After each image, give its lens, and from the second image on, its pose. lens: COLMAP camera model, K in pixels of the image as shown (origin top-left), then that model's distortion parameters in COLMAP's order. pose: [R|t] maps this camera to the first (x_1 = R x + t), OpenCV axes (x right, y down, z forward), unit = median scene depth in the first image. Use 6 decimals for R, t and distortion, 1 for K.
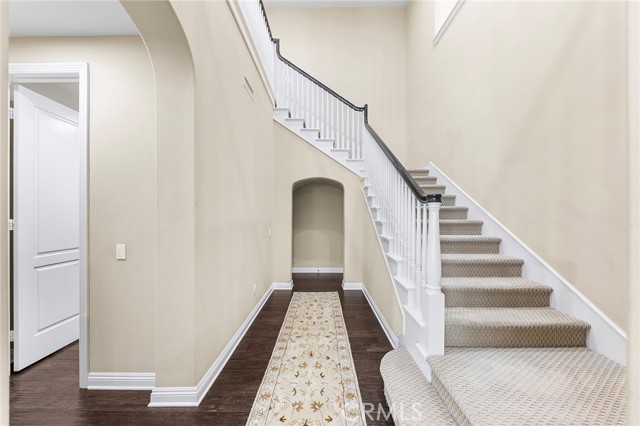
lens RADIAL K [[232.7, 0, 319.3], [0, 232.7, 214.8], [0, 0, 1]] dist [0.001017, 0.000103]
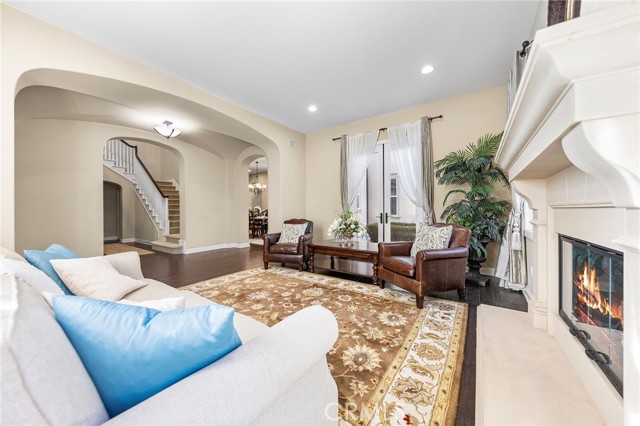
lens RADIAL K [[226.0, 0, 315.4], [0, 226.0, 210.6], [0, 0, 1]] dist [-0.000042, -0.000021]
pose [[0.583493, 0.000266, 0.812118, -0.460041], [-0.001946, 0.999998, 0.001070, 0.062675], [-0.812116, -0.002205, 0.583492, -1.317667]]
